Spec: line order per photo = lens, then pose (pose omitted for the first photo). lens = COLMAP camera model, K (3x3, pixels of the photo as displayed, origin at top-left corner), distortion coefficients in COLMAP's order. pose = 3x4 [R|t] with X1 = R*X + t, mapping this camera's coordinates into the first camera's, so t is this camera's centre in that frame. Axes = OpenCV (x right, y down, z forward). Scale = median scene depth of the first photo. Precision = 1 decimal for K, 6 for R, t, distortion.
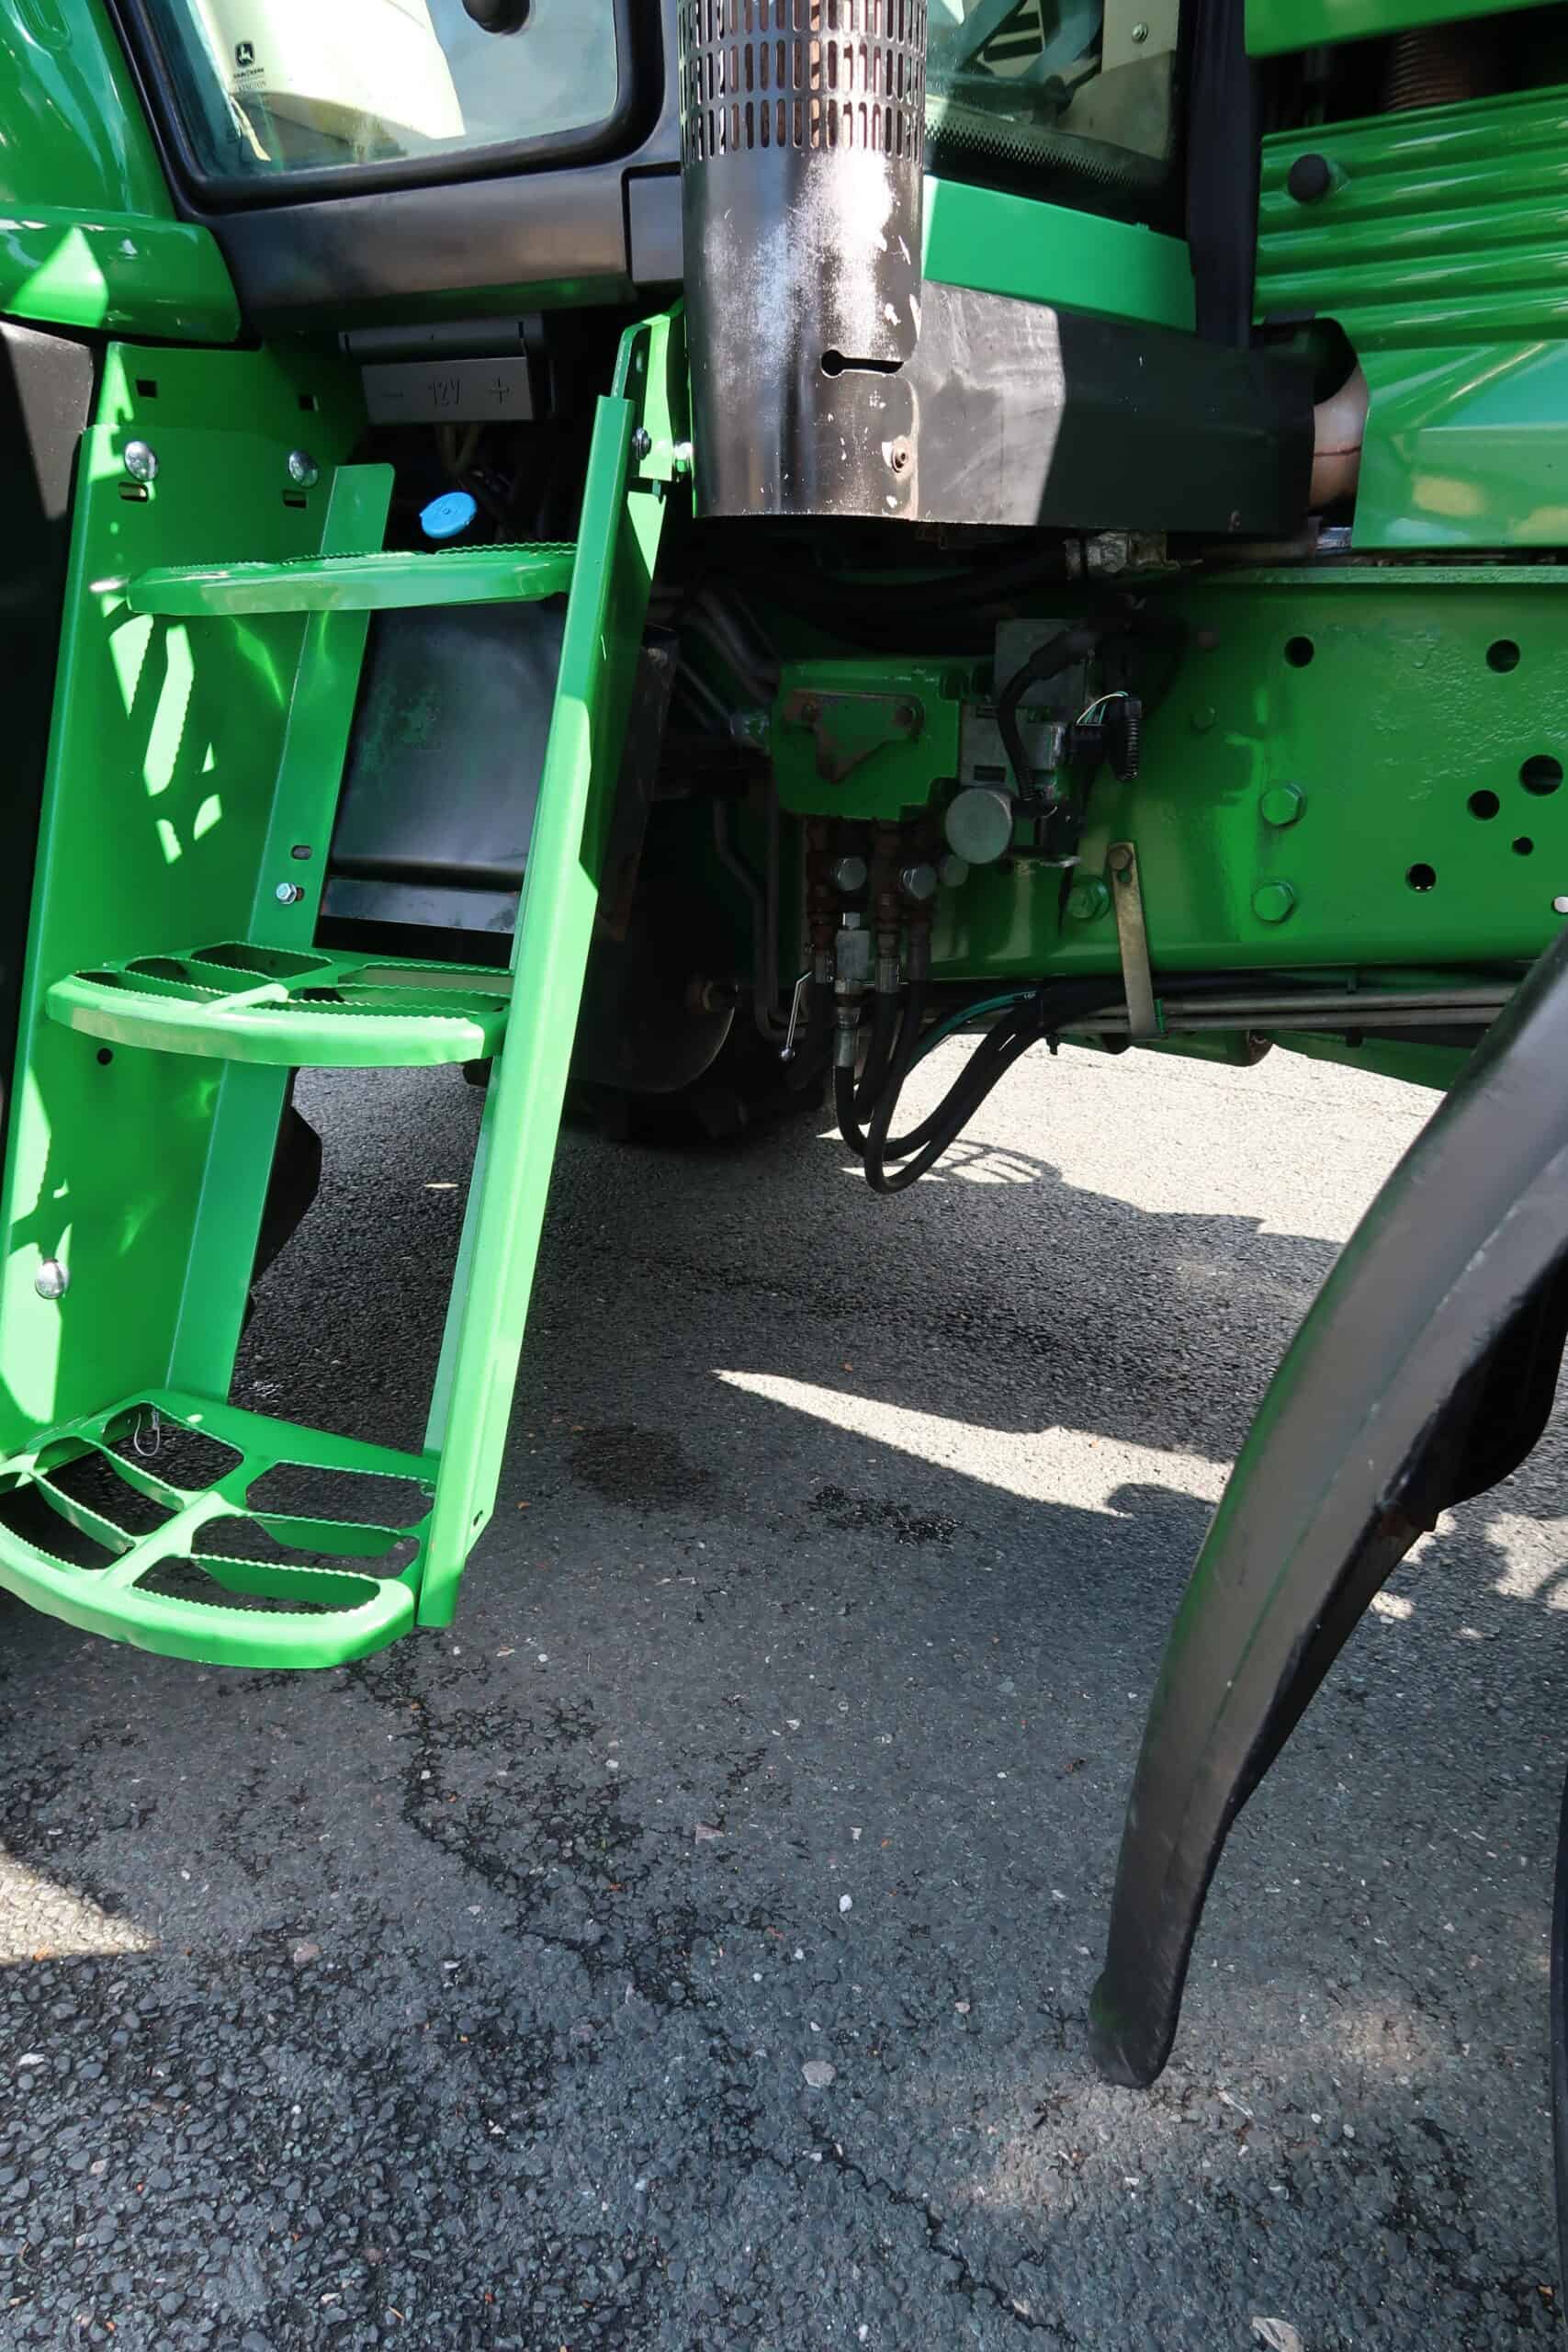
lens RADIAL K [[1621.6, 0, 775.6], [0, 1621.6, 1180.3], [0, 0, 1]] dist [-0.026596, 0.005206]
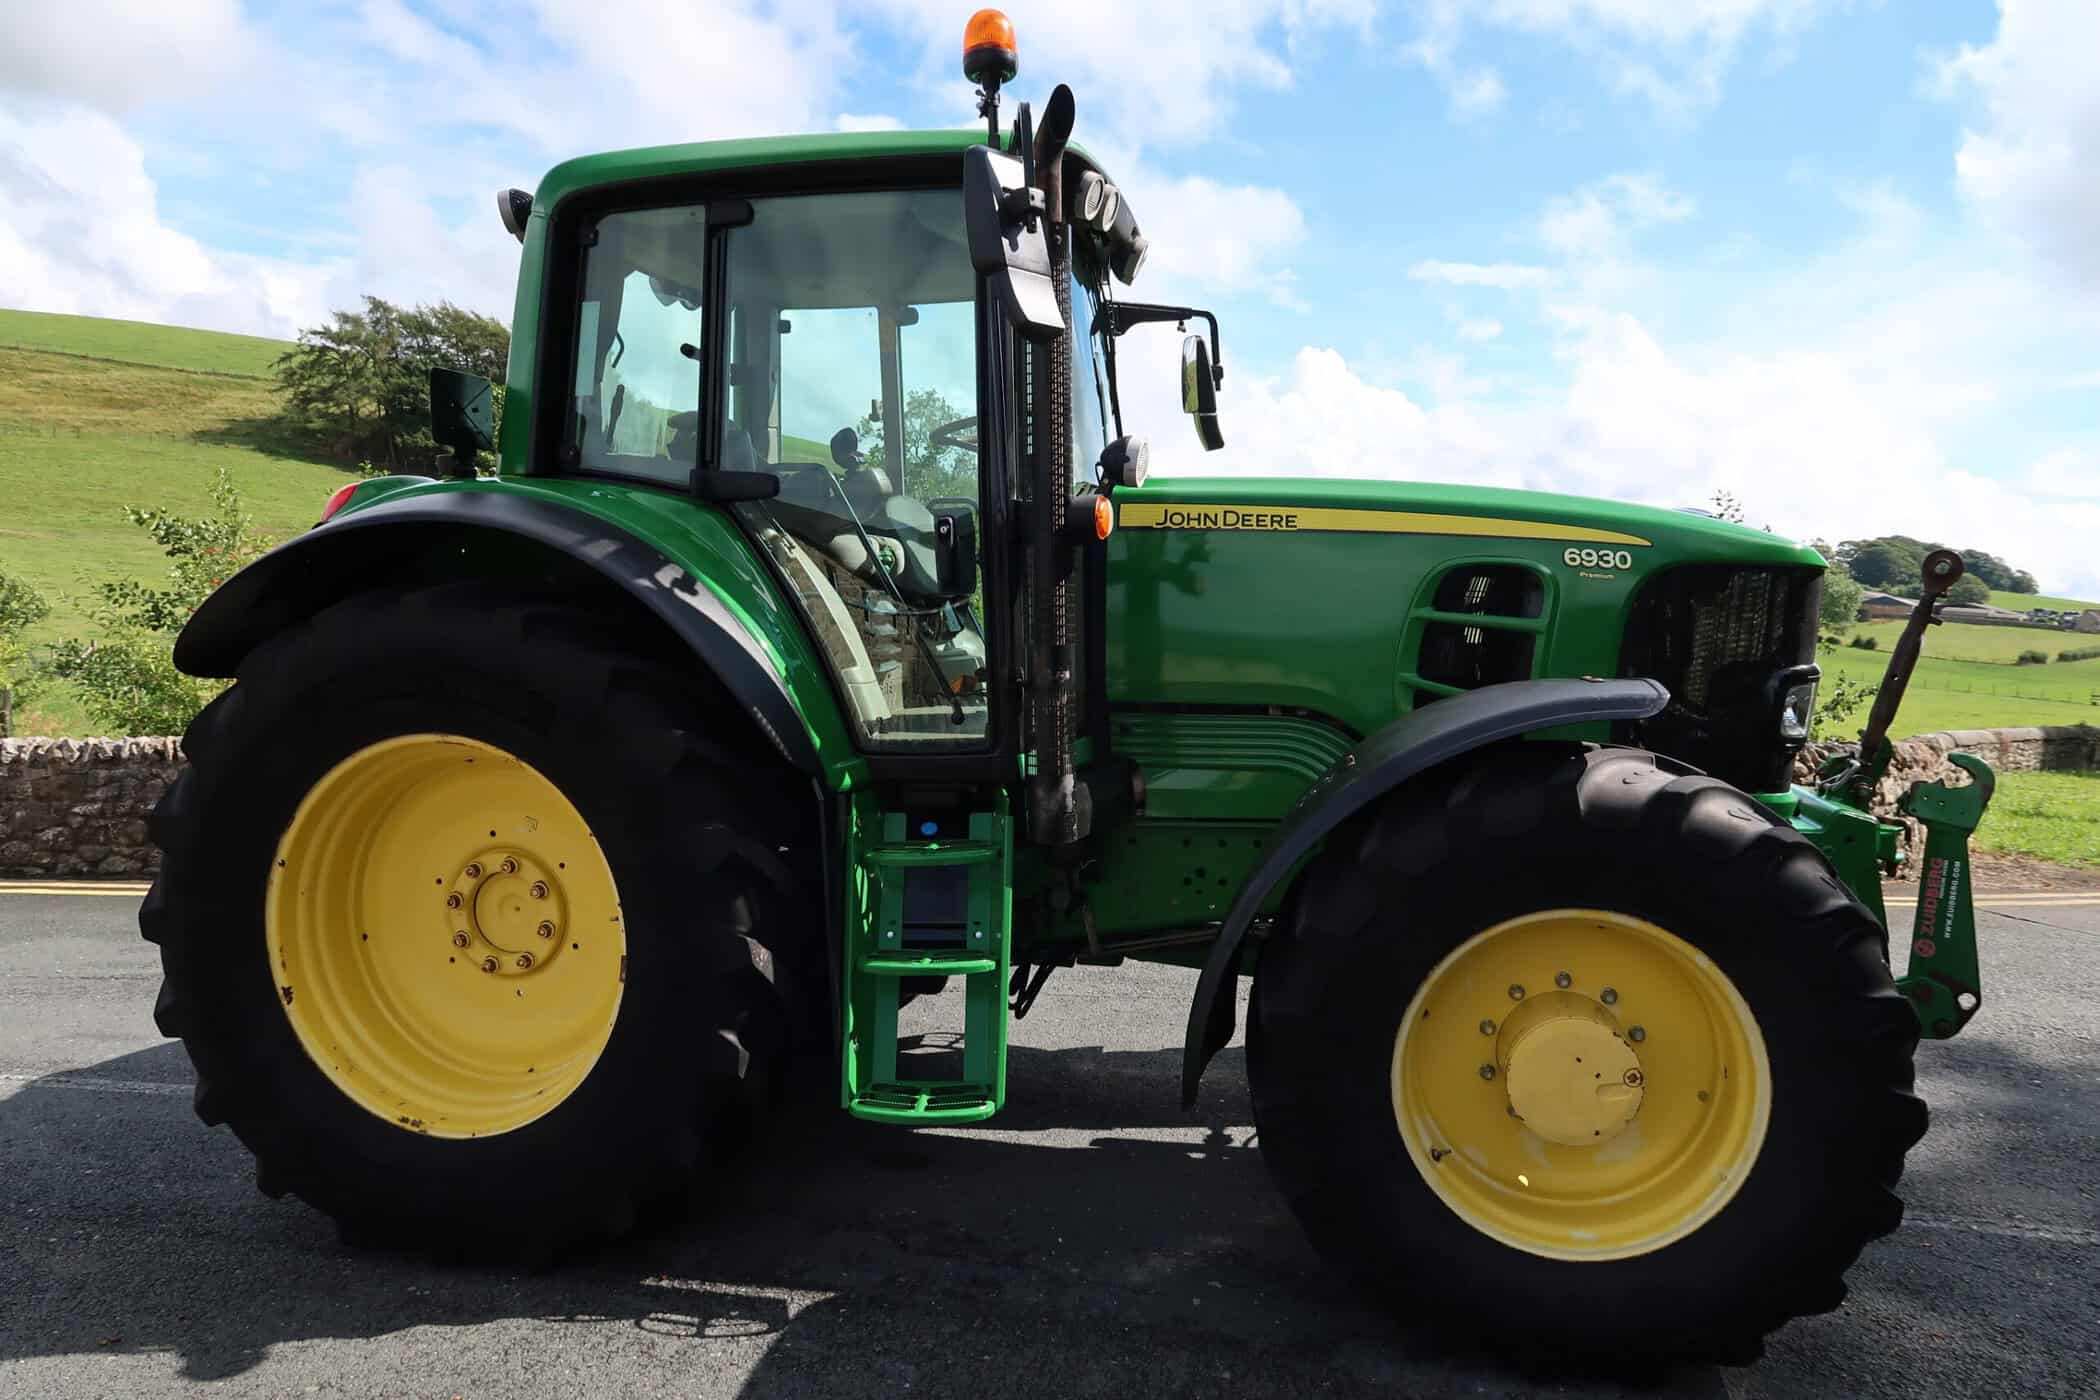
lens RADIAL K [[1448.0, 0, 1046.2], [0, 1448.0, 695.7], [0, 0, 1]] dist [-0.026596, 0.005206]
pose [[0.928966, -0.028187, 0.369091, -1.155509], [0.138351, 0.951274, -0.275567, 0.246372], [-0.343339, 0.307056, 0.887601, -2.108852]]
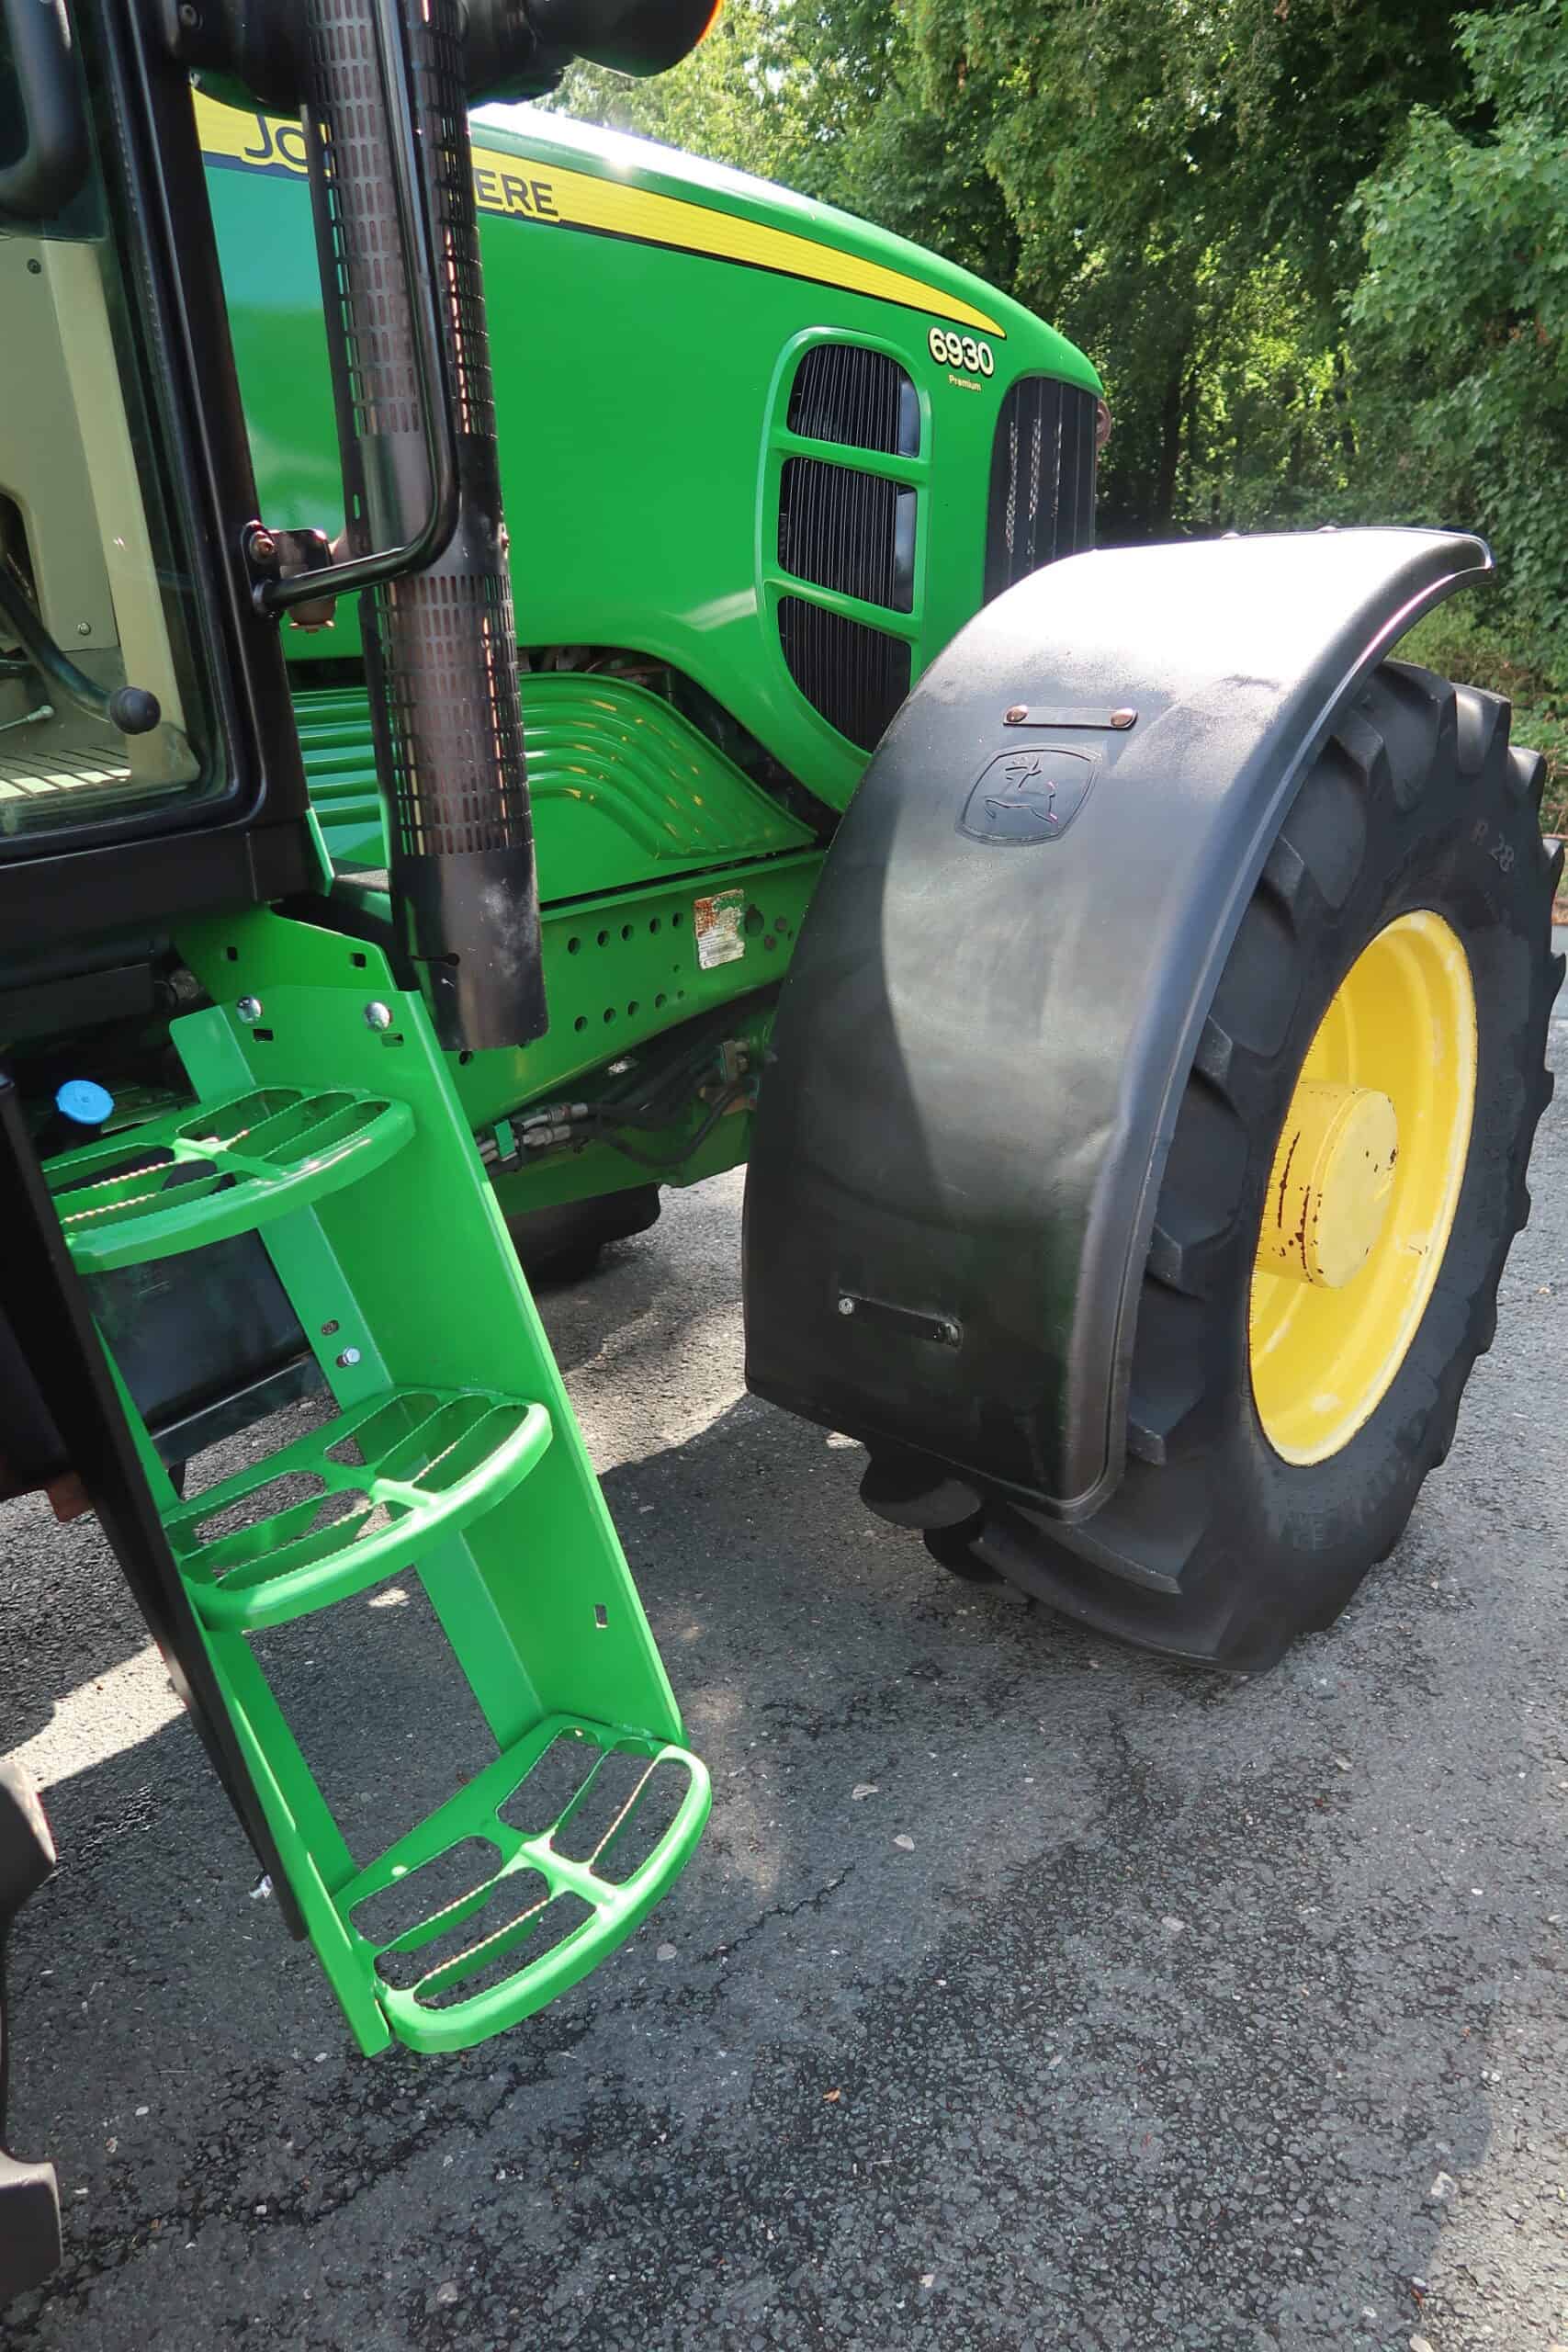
lens RADIAL K [[1621.6, 0, 785.7], [0, 1621.6, 1185.7], [0, 0, 1]] dist [-0.026596, 0.005206]
pose [[0.148040, -0.344443, 0.927061, -1.167593], [0.387329, 0.882701, 0.266110, -0.463168], [-0.909978, 0.319683, 0.264088, 0.277748]]
